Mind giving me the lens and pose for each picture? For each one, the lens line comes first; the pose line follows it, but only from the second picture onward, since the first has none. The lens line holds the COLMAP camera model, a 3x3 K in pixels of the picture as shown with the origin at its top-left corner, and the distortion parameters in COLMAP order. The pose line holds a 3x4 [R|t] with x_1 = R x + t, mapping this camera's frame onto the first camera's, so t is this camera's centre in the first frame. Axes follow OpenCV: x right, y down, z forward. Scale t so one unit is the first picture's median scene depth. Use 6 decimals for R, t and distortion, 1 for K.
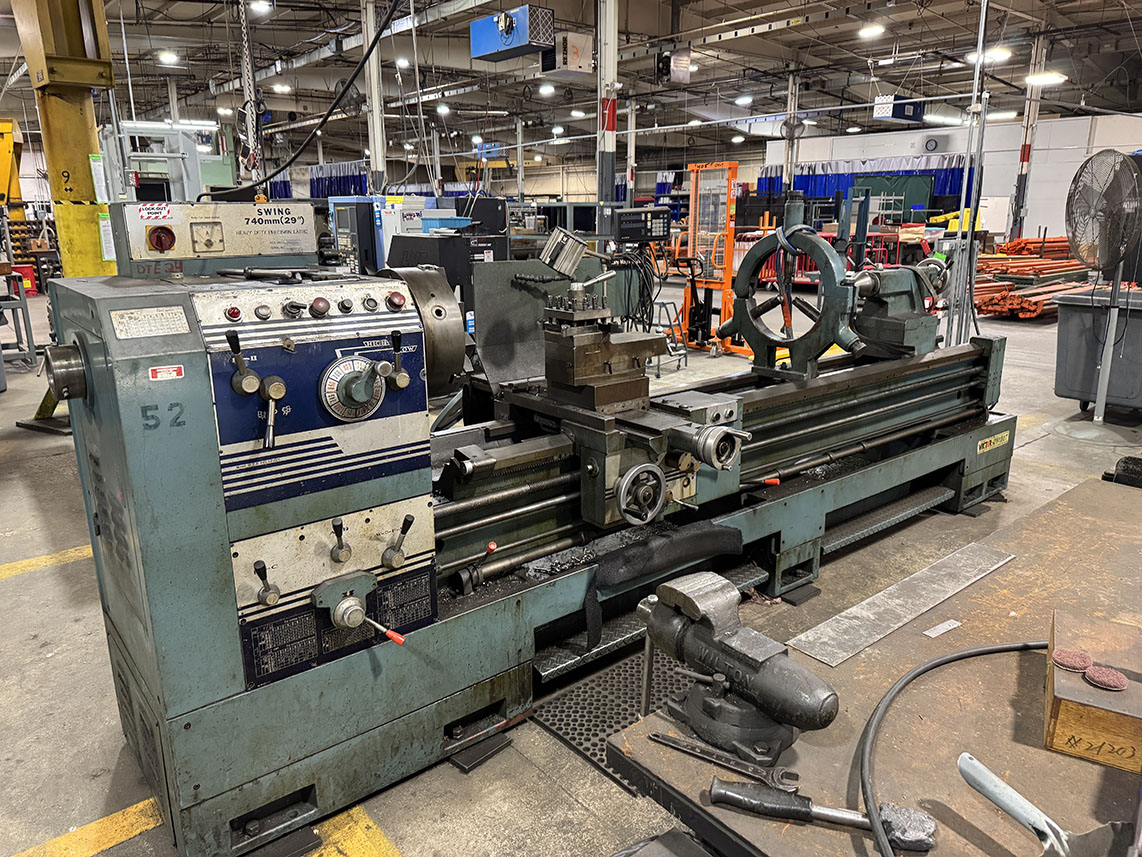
lens RADIAL K [[801.6, 0, 571.0], [0, 801.6, 428.5], [0, 0, 1]] dist [0.027390, -0.048640]
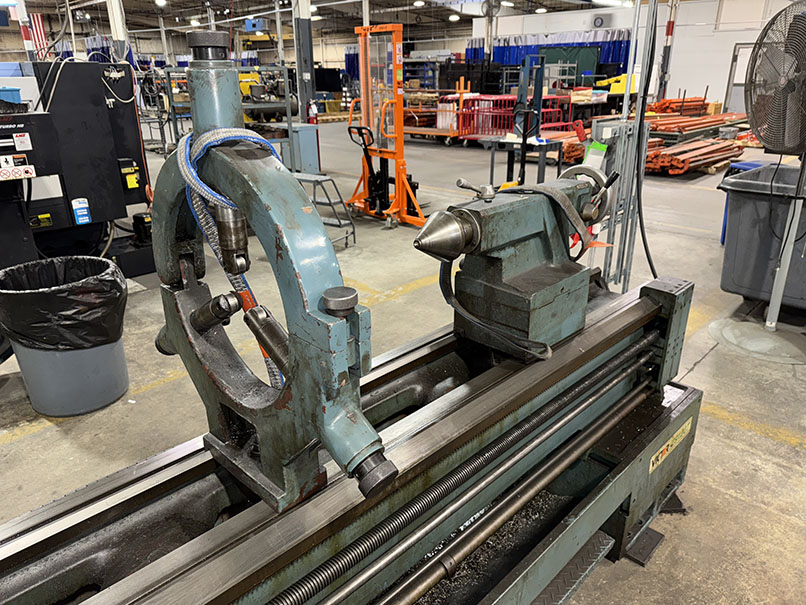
lens RADIAL K [[574.8, 0, 408.7], [0, 574.8, 309.4], [0, 0, 1]] dist [0.045936, -0.087917]
pose [[0.993756, -0.043064, 0.102932, 0.144952], [0.030485, 0.992210, 0.120792, -0.085733], [-0.107332, -0.116900, 0.987327, 0.308910]]
